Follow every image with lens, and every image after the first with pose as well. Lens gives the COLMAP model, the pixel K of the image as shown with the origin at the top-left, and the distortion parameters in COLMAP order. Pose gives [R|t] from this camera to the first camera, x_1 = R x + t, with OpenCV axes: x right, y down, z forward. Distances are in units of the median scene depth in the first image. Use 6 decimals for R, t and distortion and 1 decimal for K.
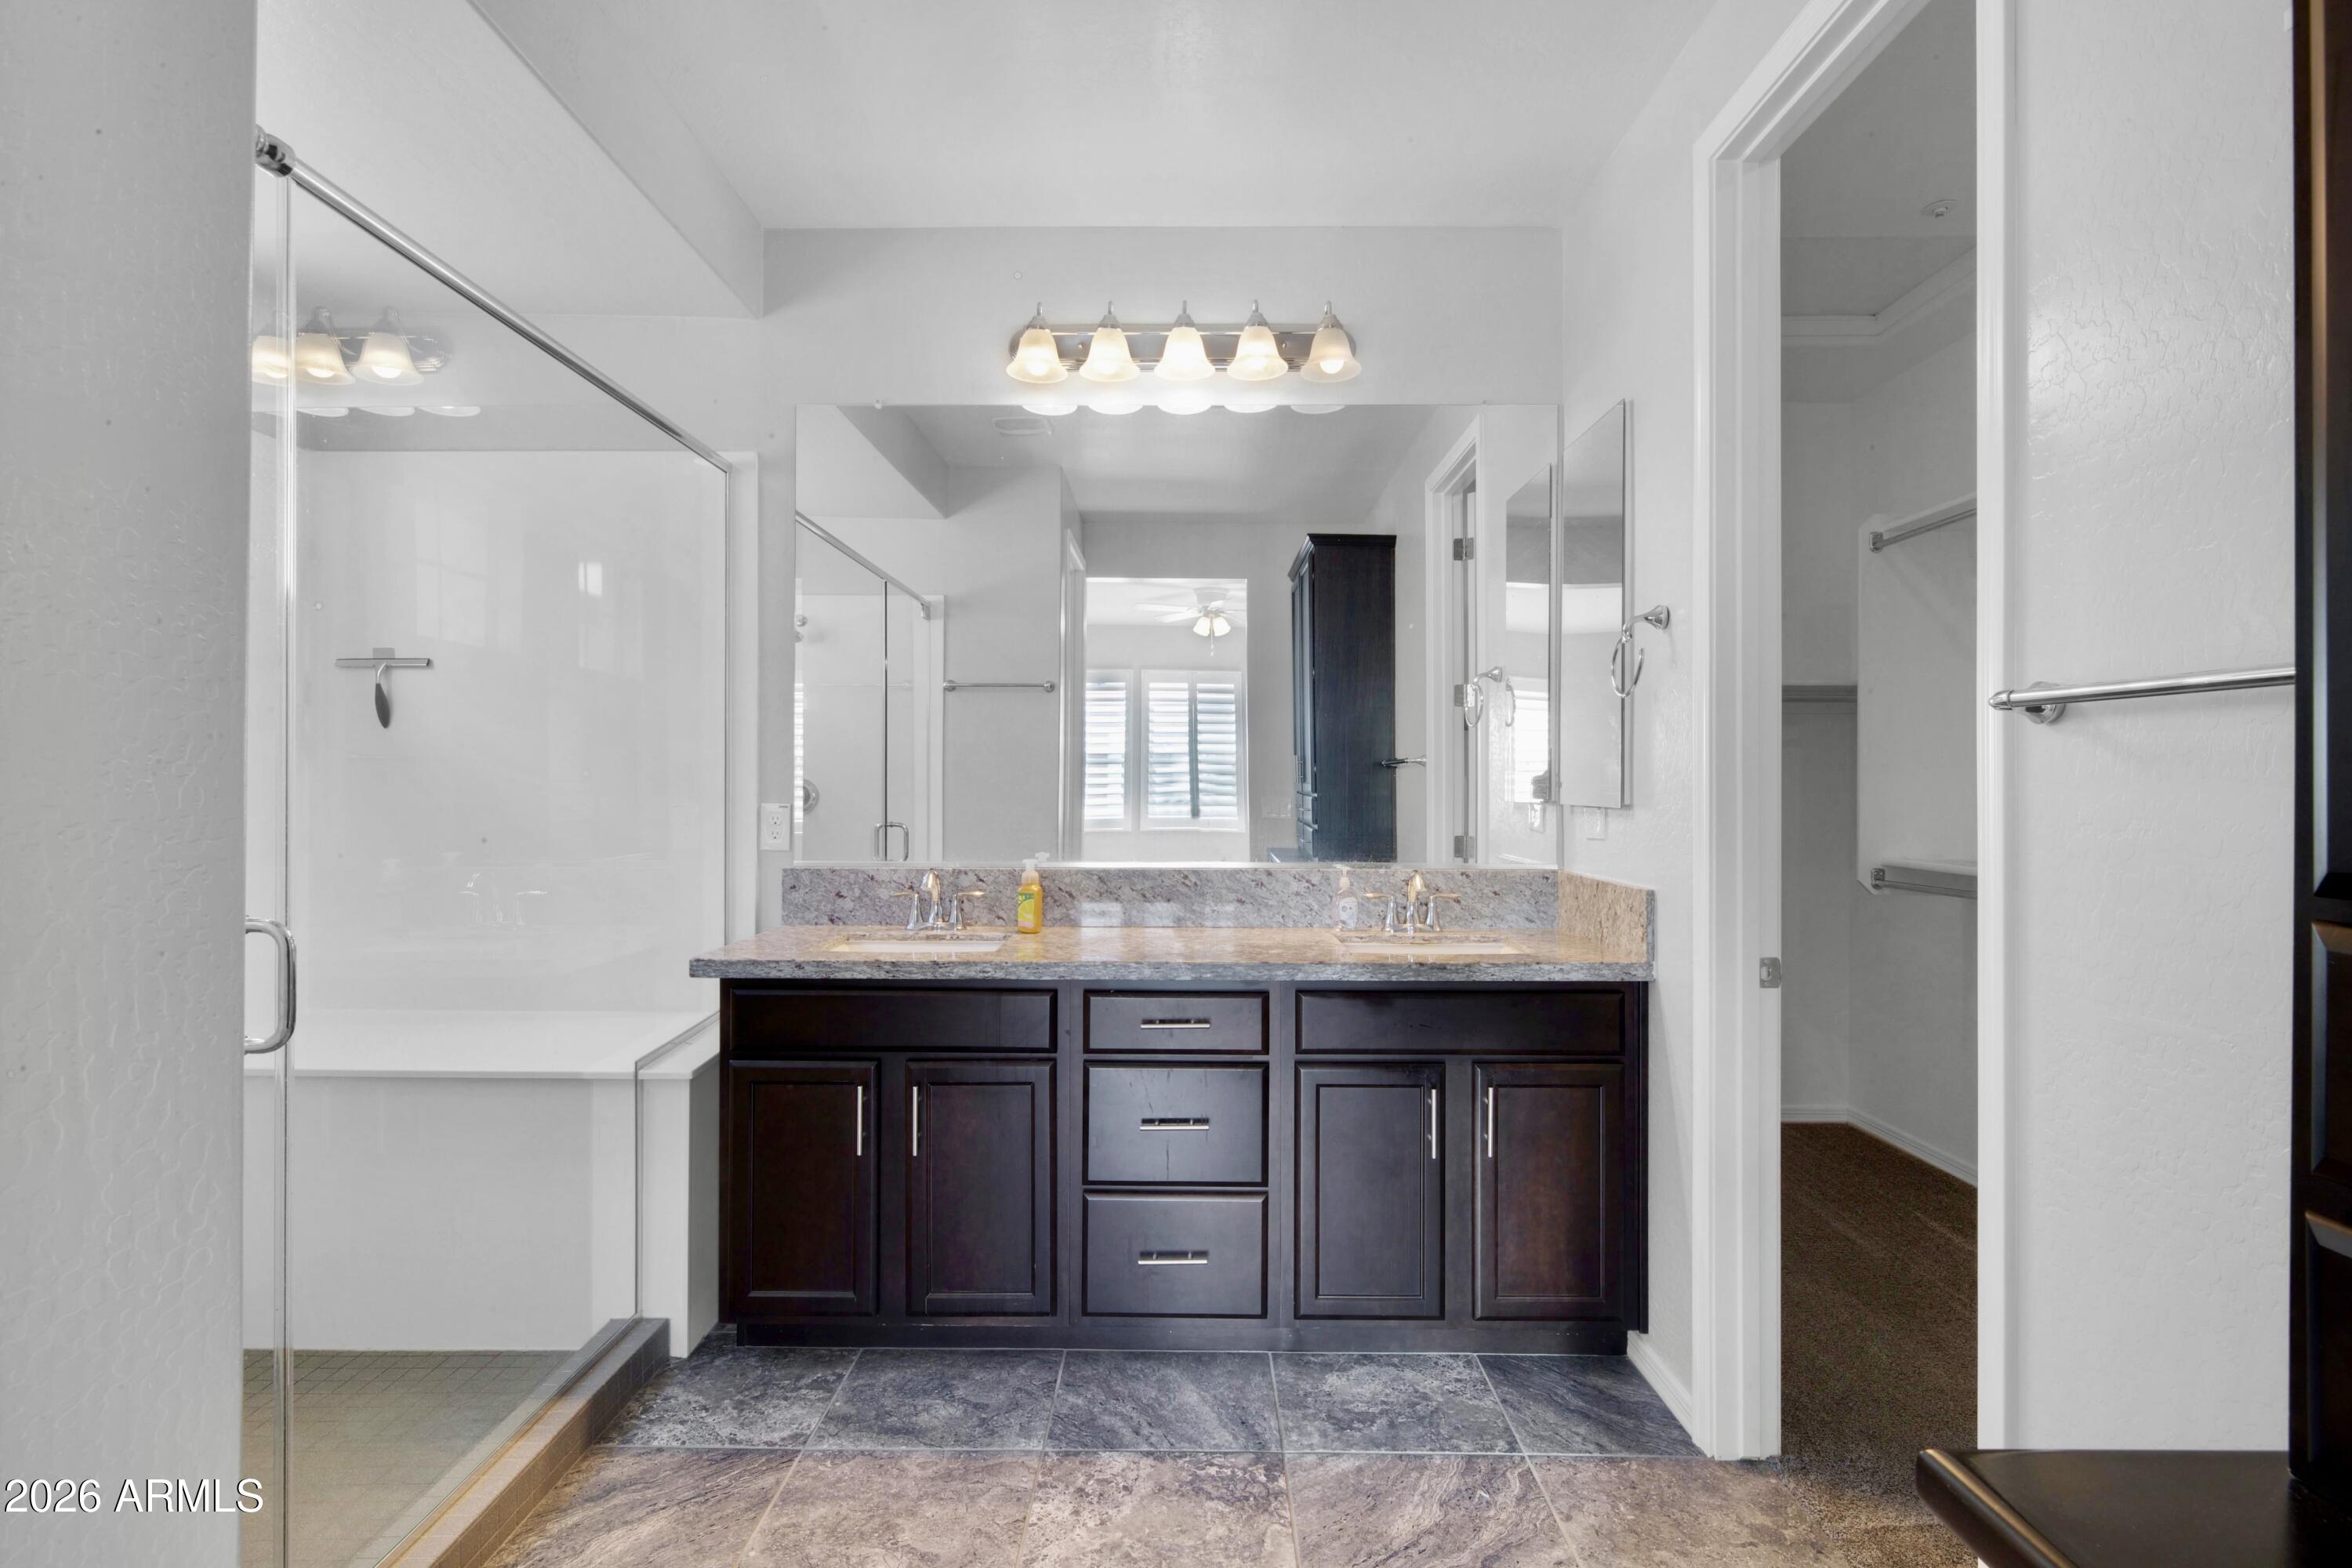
lens RADIAL K [[1160.4, 0, 1177.0], [0, 1160.4, 780.4], [0, 0, 1]] dist [-0.000619, -0.000250]
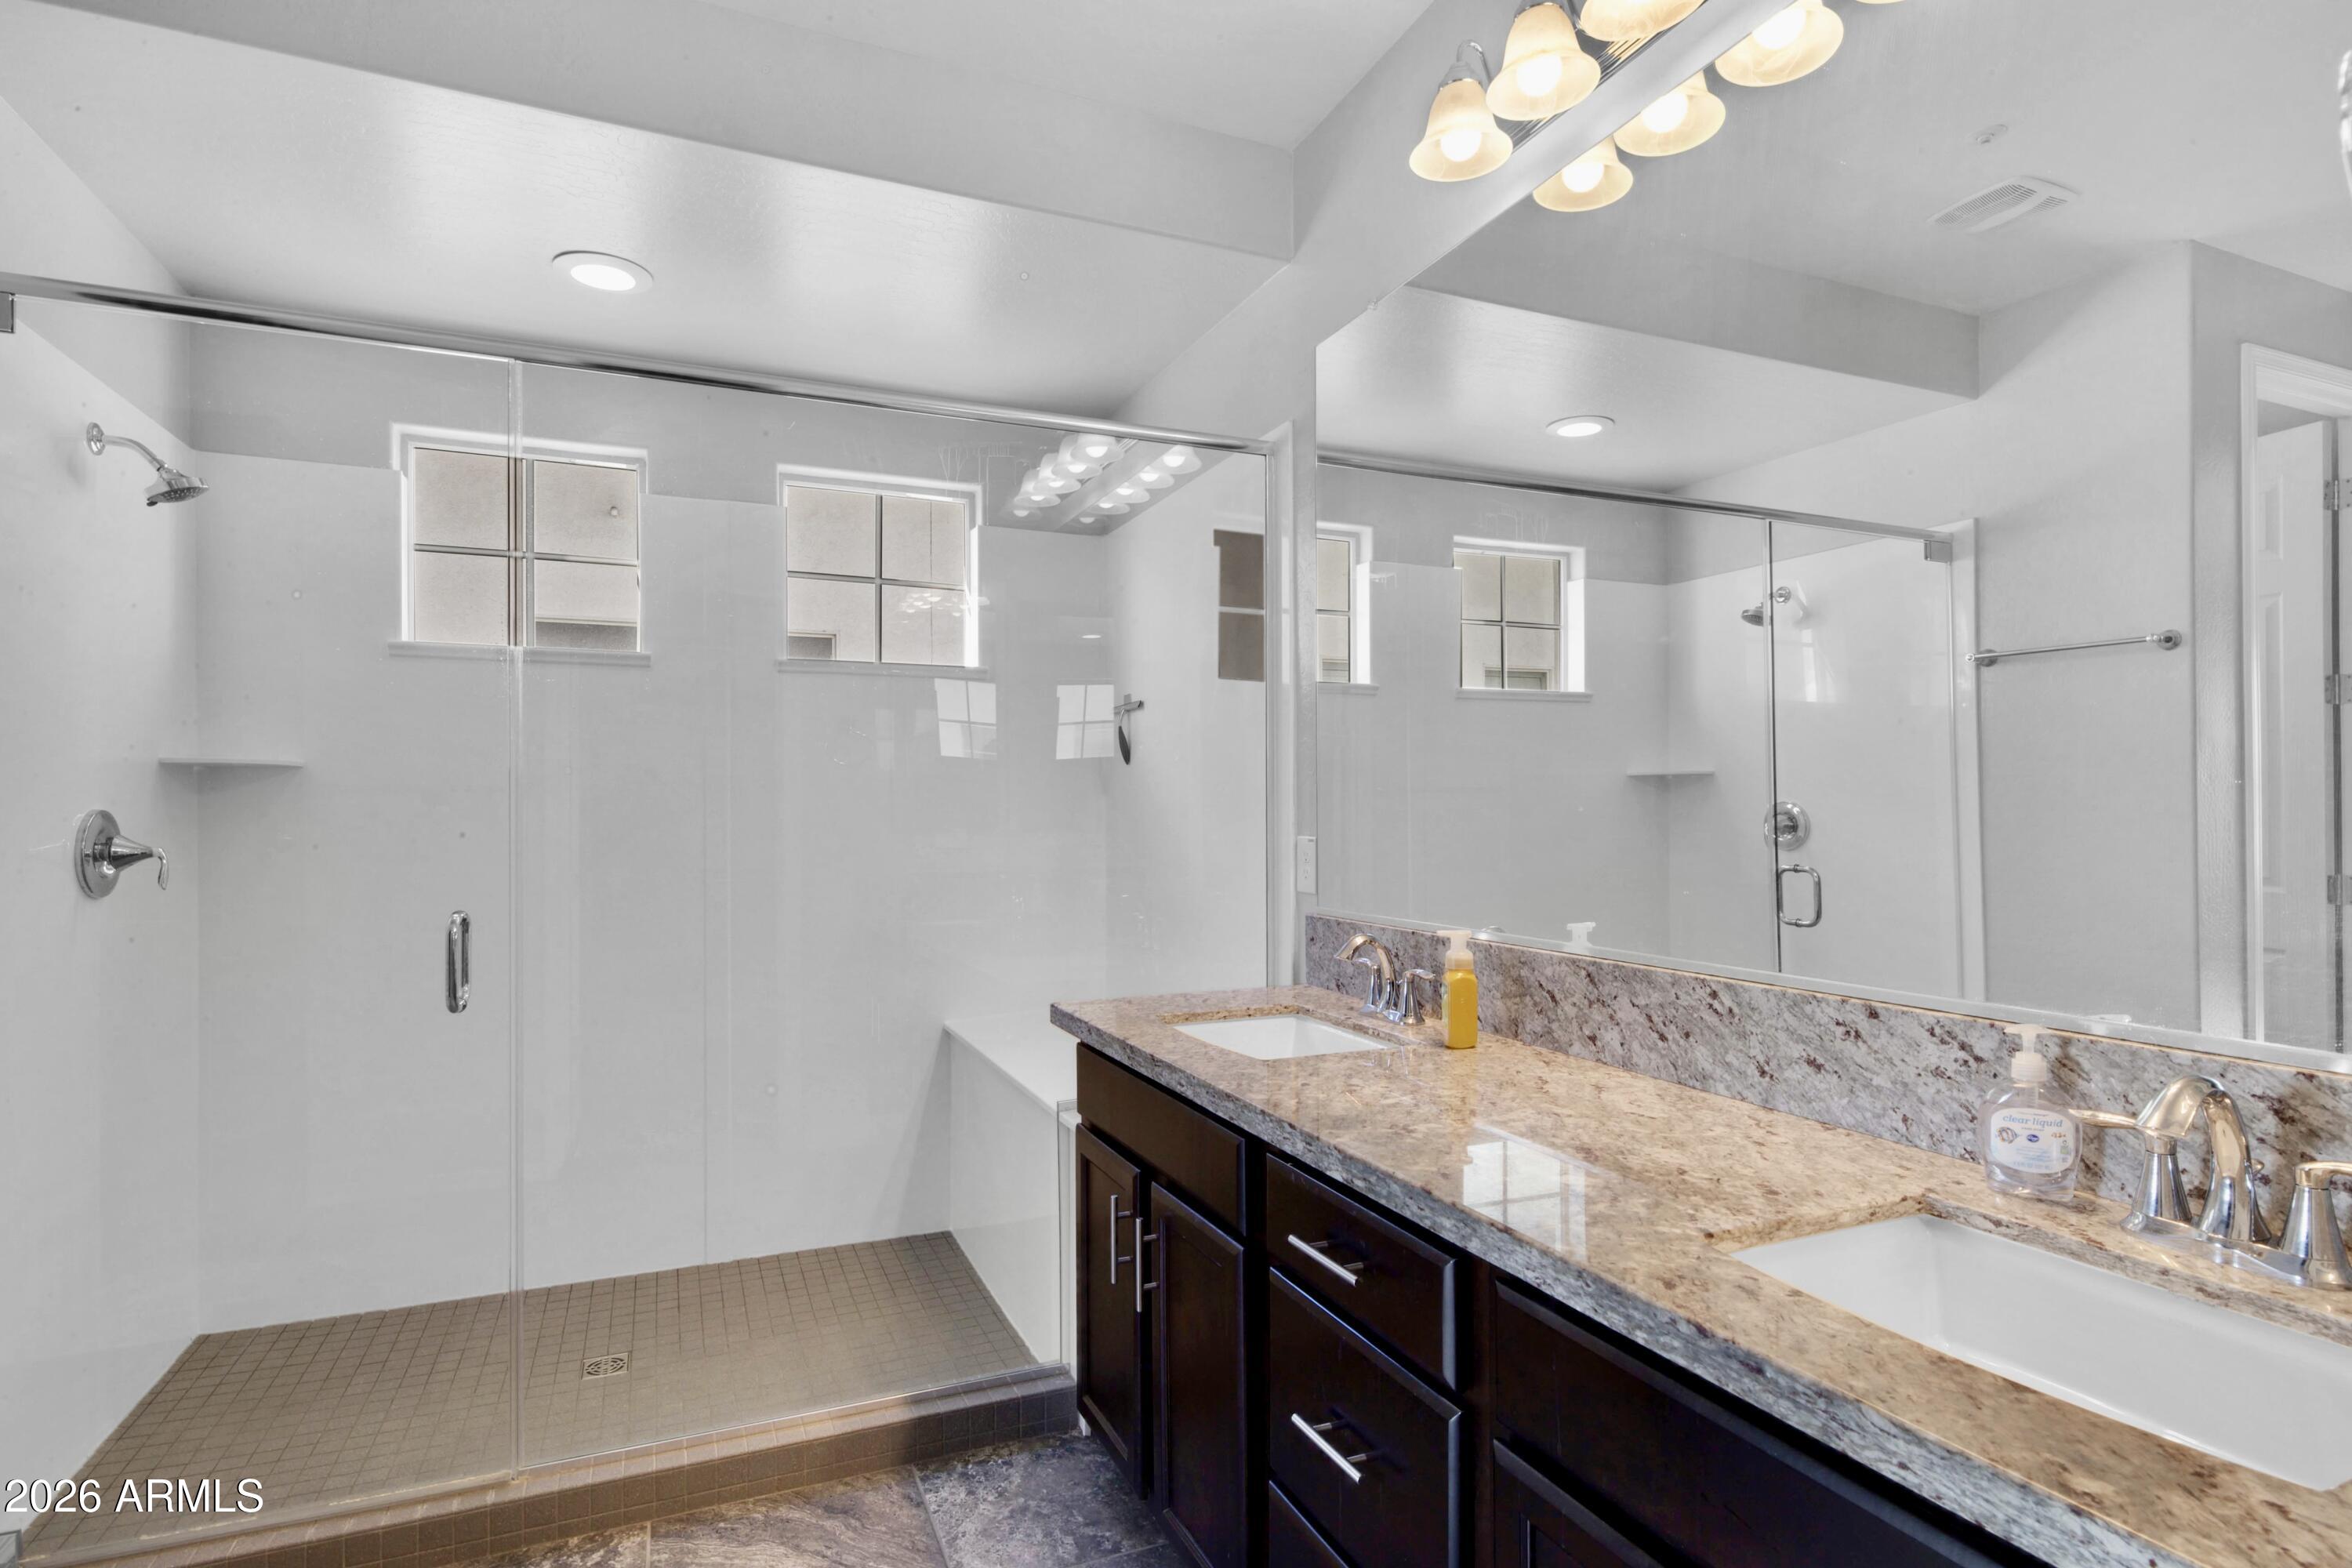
lens RADIAL K [[1160.4, 0, 1170.2], [0, 1160.4, 801.9], [0, 0, 1]] dist [-0.000619, -0.000250]
pose [[0.392451, -0.012025, -0.919694, 0.382585], [0.007074, 0.999924, -0.010055, 0.002875], [0.919746, -0.002560, 0.392507, 0.587244]]
